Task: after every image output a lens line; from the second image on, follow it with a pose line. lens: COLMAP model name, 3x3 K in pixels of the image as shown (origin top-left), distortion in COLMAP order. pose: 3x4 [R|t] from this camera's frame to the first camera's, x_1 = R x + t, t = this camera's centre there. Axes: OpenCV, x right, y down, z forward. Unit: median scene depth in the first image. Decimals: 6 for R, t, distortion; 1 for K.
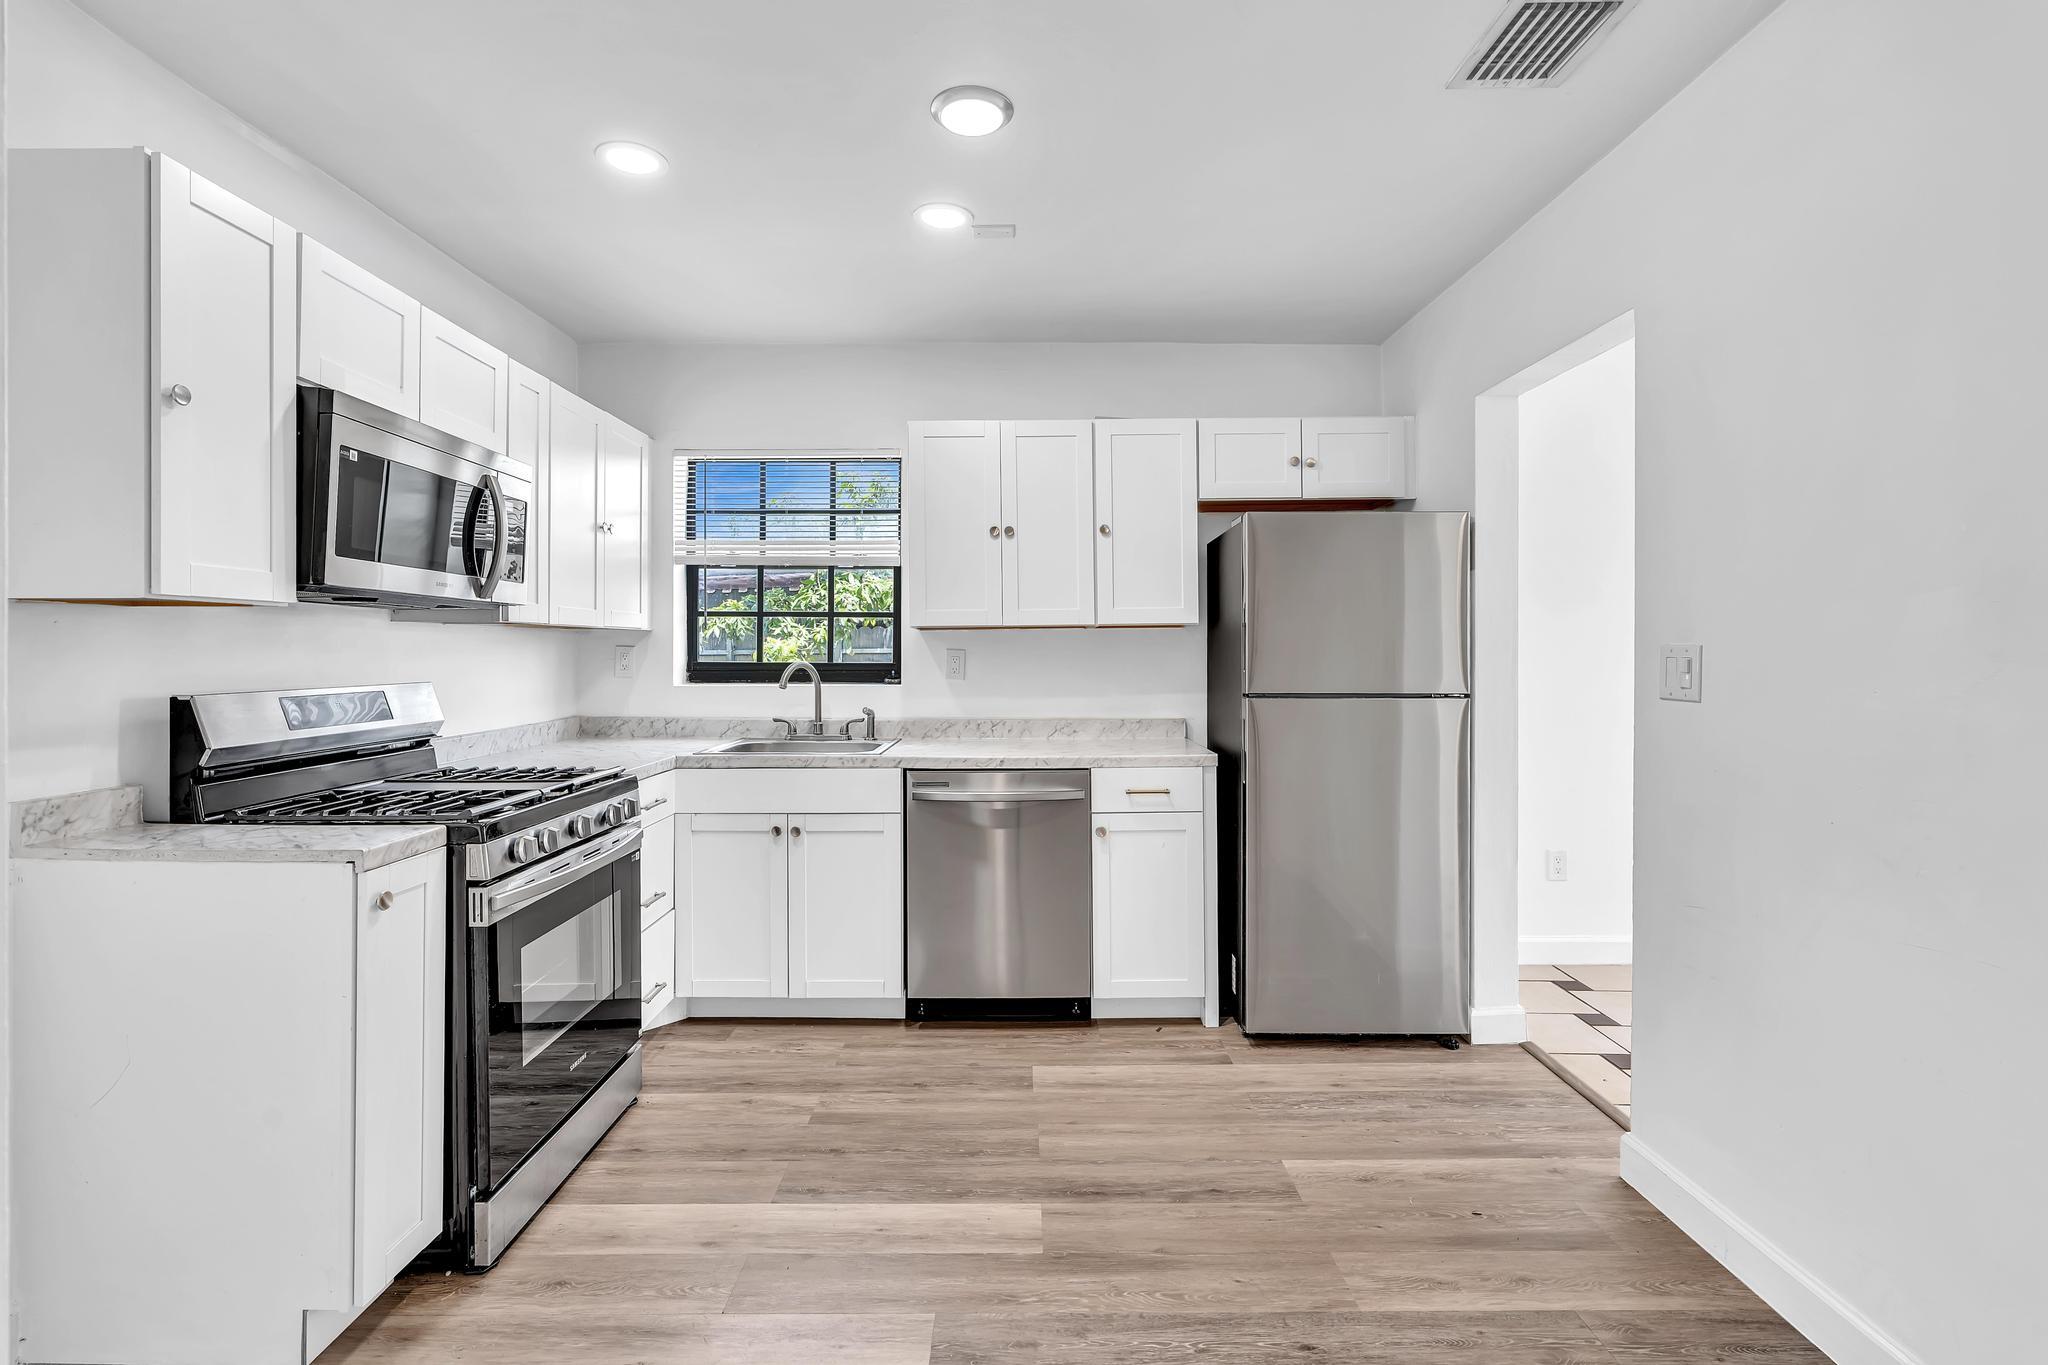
lens RADIAL K [[929.3, 0, 1024.8], [0, 929.3, 657.8], [0, 0, 1]] dist [-0.000901, 0.000403]
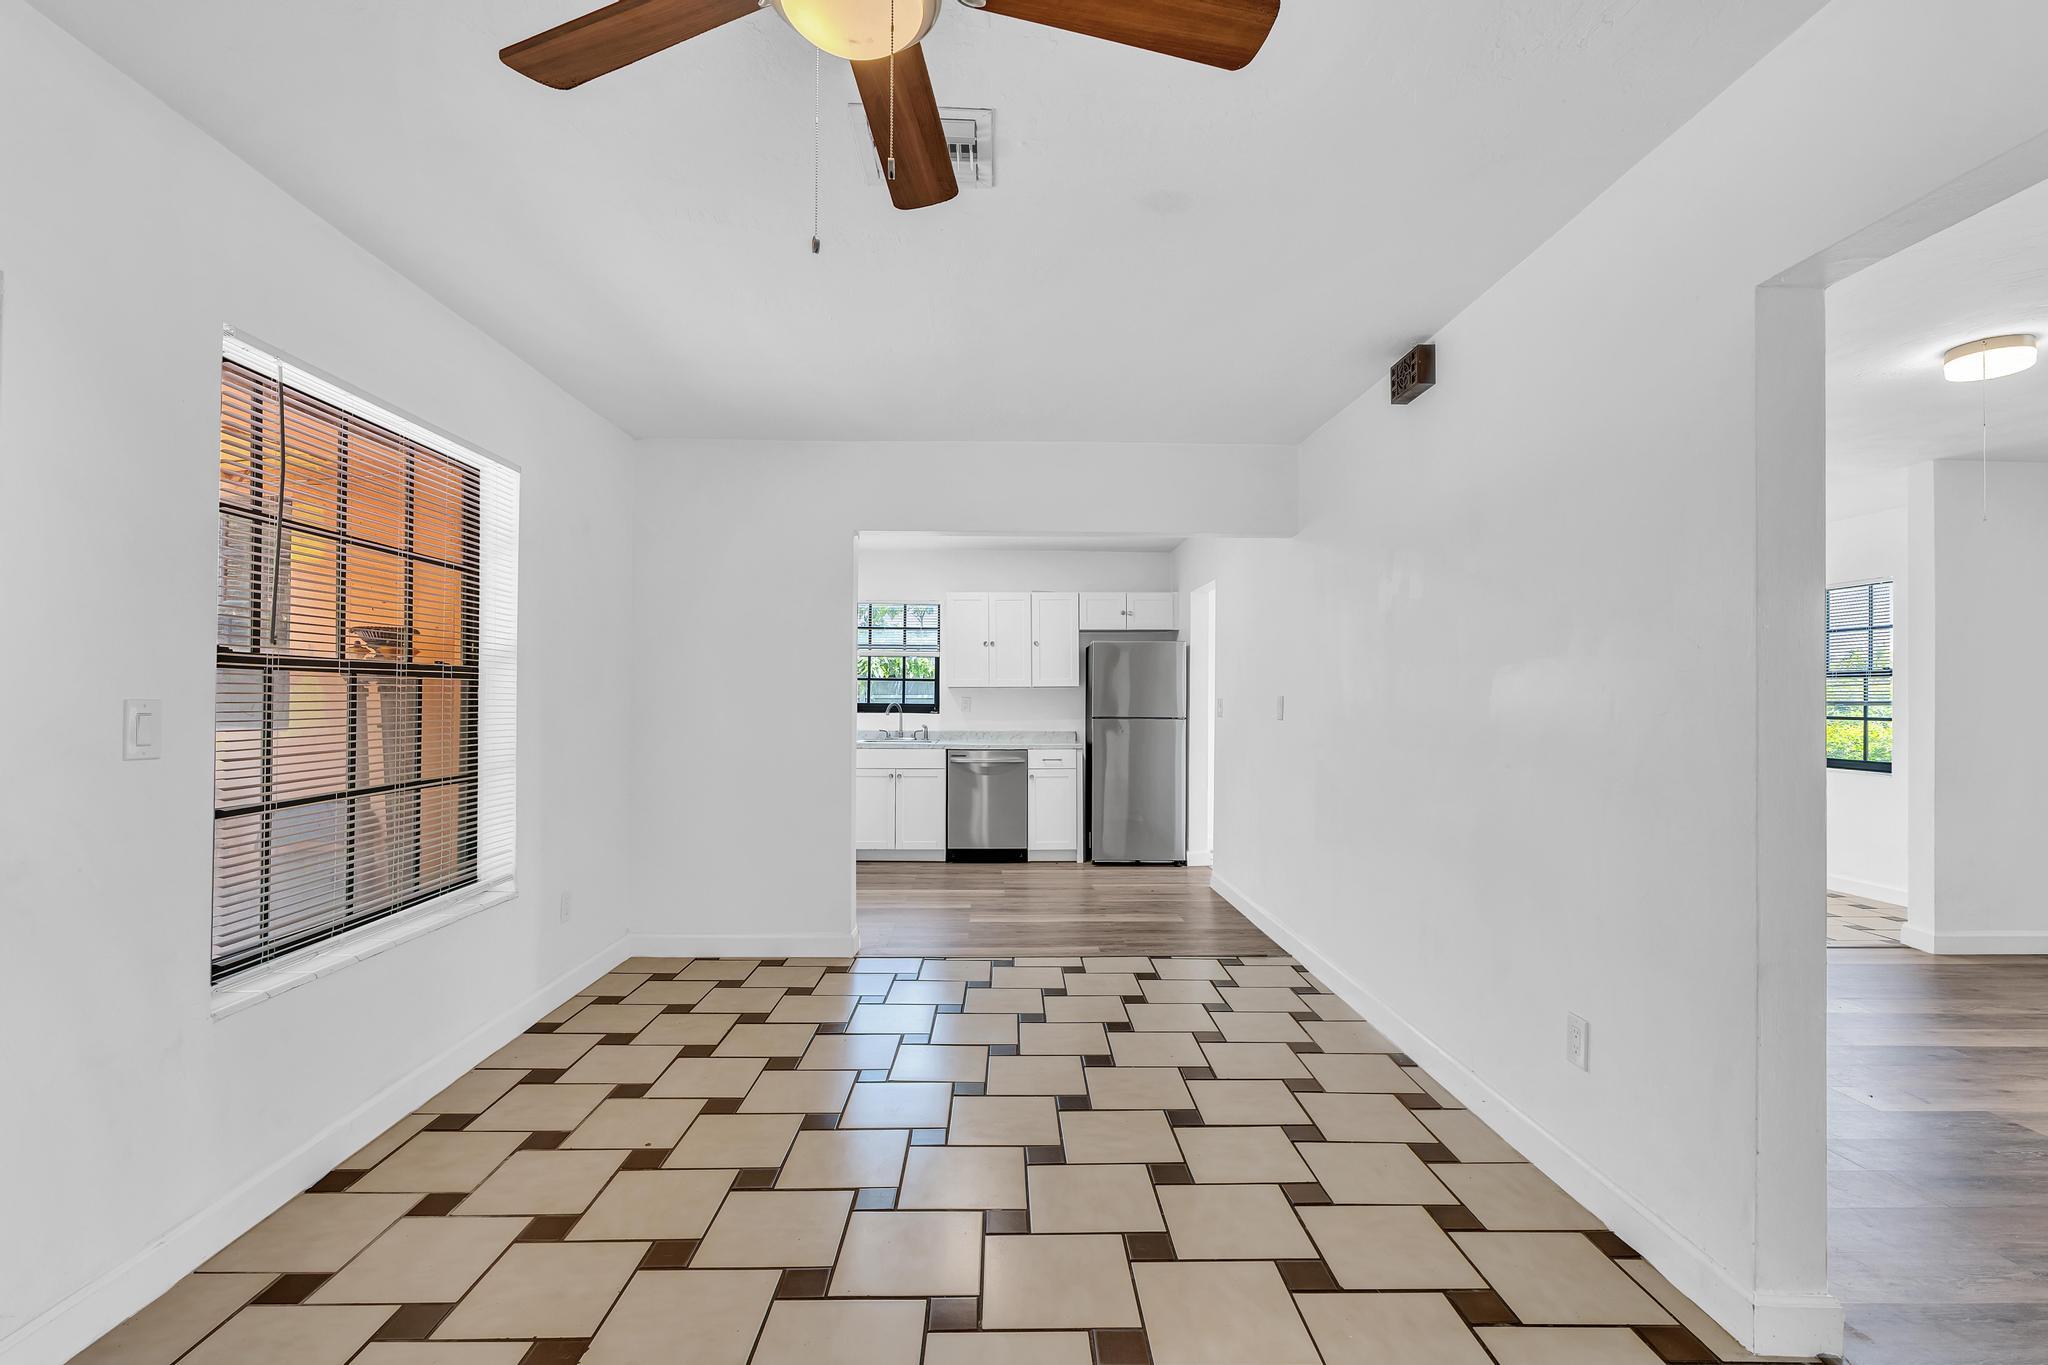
lens RADIAL K [[916.6, 0, 1004.3], [0, 916.6, 695.1], [0, 0, 1]] dist [0.002281, 0.000761]
pose [[0.999966, 0.005388, 0.006280, -0.001361], [-0.005341, 0.999957, -0.007527, 0.001221], [-0.006320, 0.007494, 0.999952, -1.286462]]
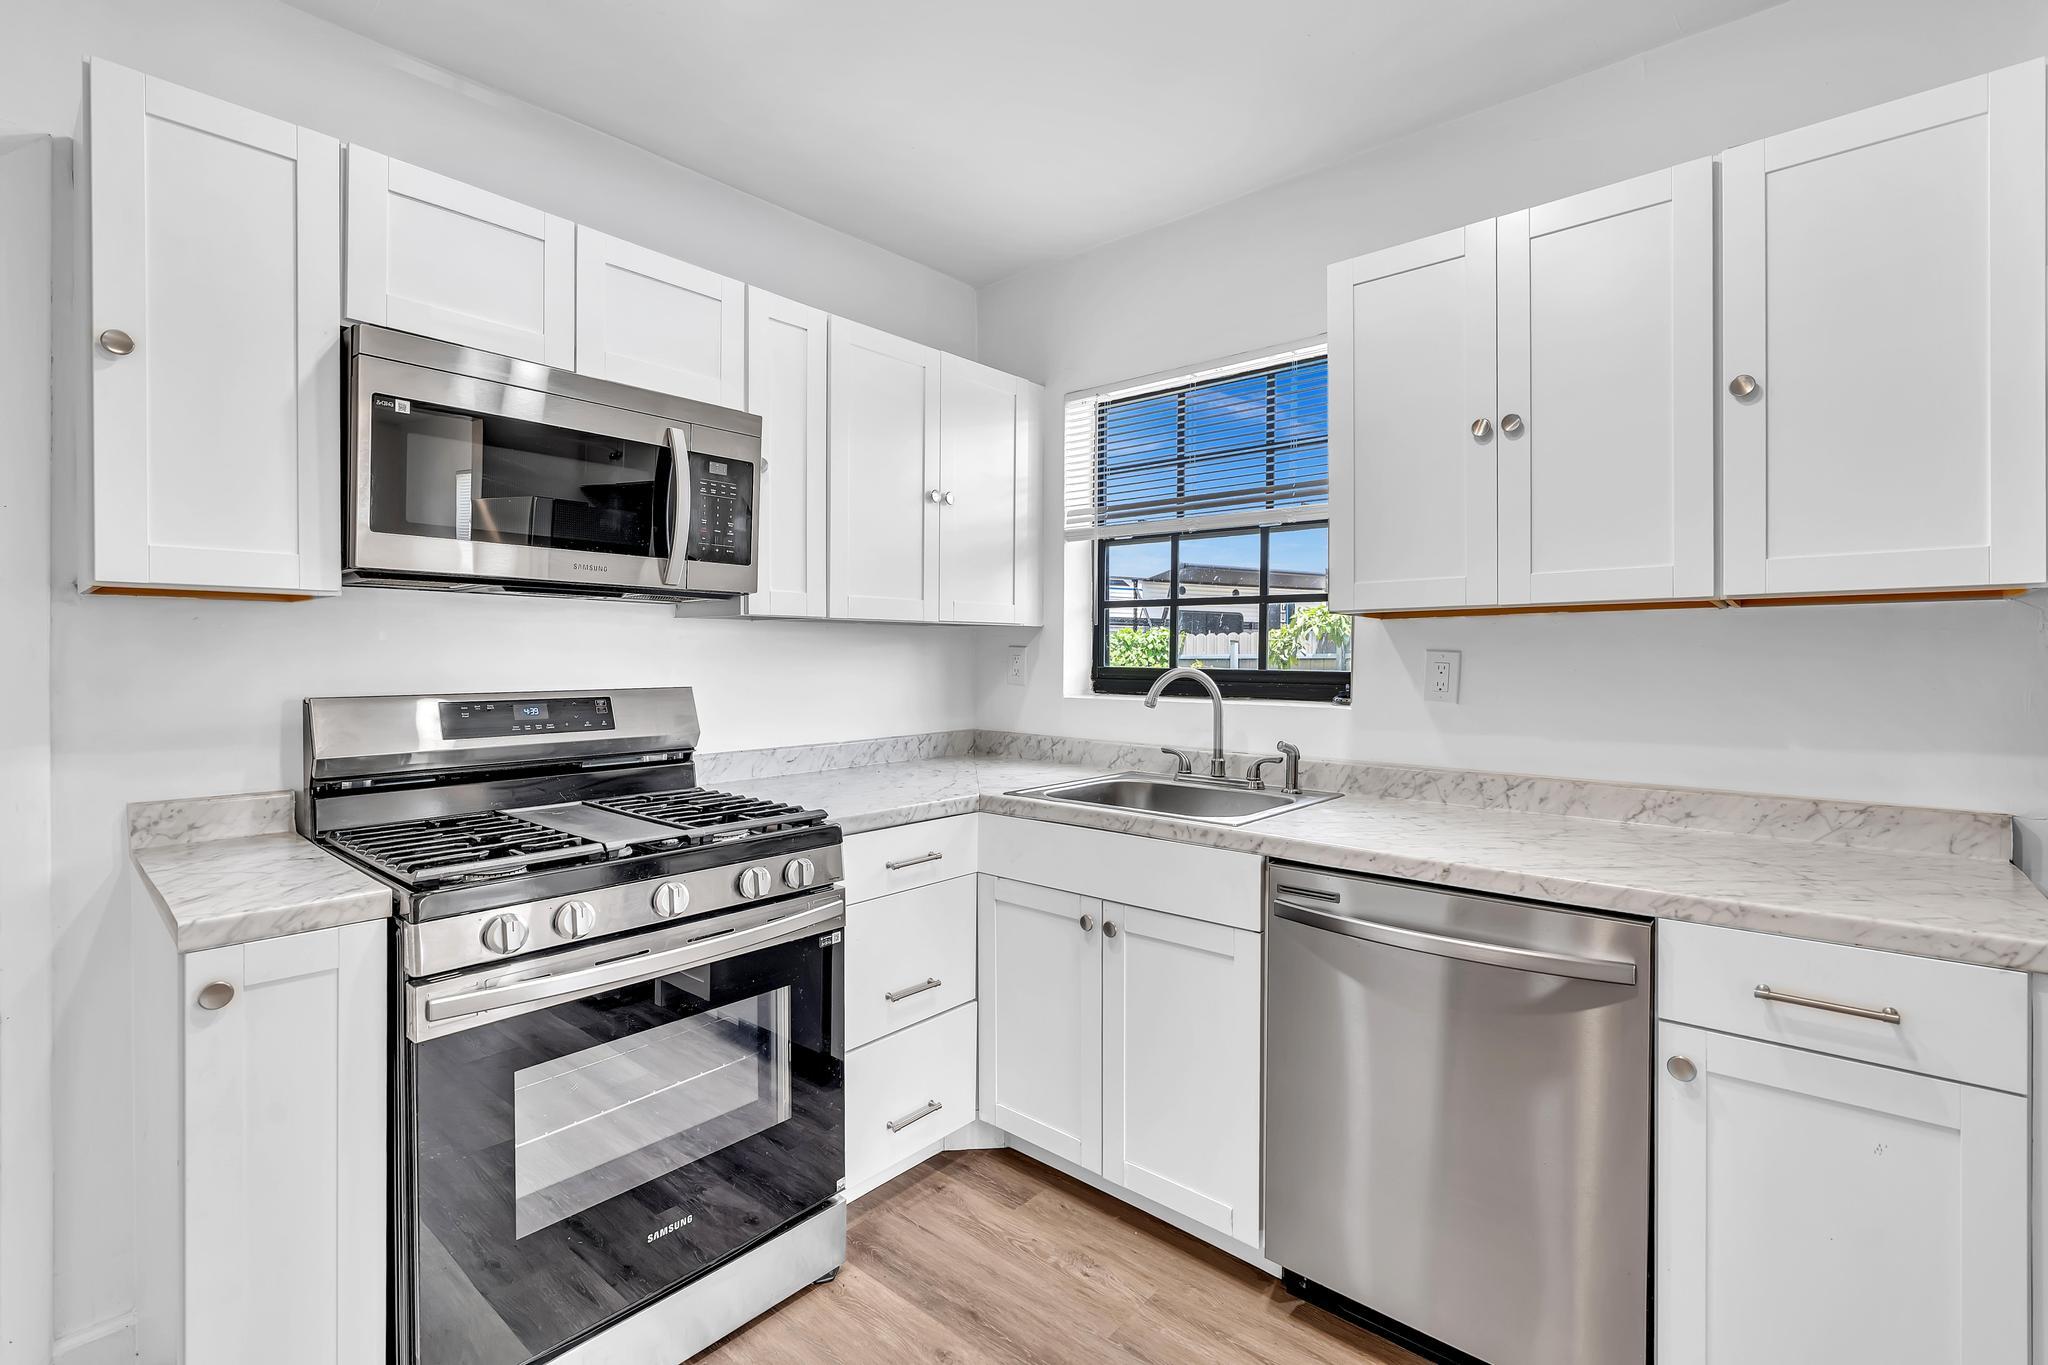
lens RADIAL K [[926.2, 0, 1019.5], [0, 926.2, 667.8], [0, 0, 1]] dist [-0.002623, 0.000125]
pose [[0.751283, 0.012264, -0.659866, 0.132862], [-0.008107, 0.999923, 0.009355, -0.001880], [0.659930, -0.001679, 0.751325, 0.471989]]
